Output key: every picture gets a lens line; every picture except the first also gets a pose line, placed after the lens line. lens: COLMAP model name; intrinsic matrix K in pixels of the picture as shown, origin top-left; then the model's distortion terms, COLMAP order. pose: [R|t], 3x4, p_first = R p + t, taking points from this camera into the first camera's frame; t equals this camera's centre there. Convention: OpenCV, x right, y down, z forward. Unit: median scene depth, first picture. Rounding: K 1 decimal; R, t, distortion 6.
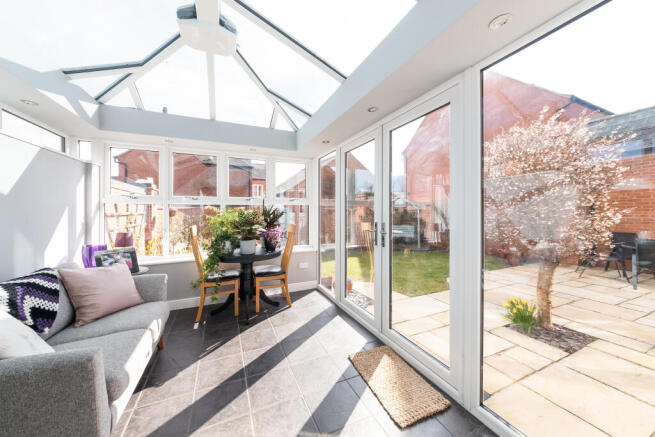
lens RADIAL K [[236.0, 0, 328.7], [0, 236.0, 211.6], [0, 0, 1]] dist [0.000314, 0.000001]
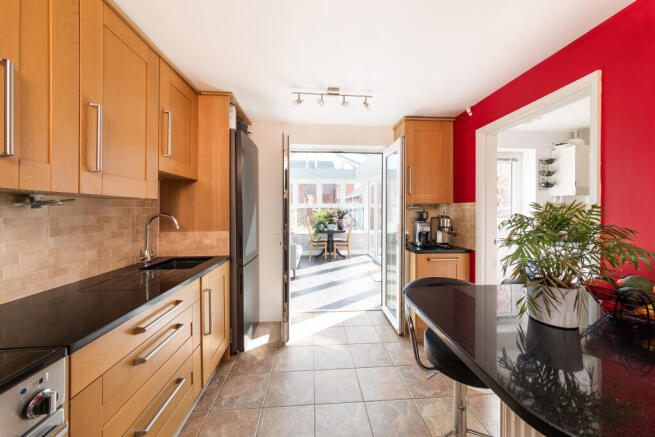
lens RADIAL K [[236.0, 0, 329.4], [0, 236.0, 212.8], [0, 0, 1]] dist [0.000314, 0.000001]
pose [[0.936000, 0.007709, -0.351916, 0.400056], [-0.004206, 0.999934, 0.010717, -0.009743], [0.351975, -0.008551, 0.935970, -1.012844]]
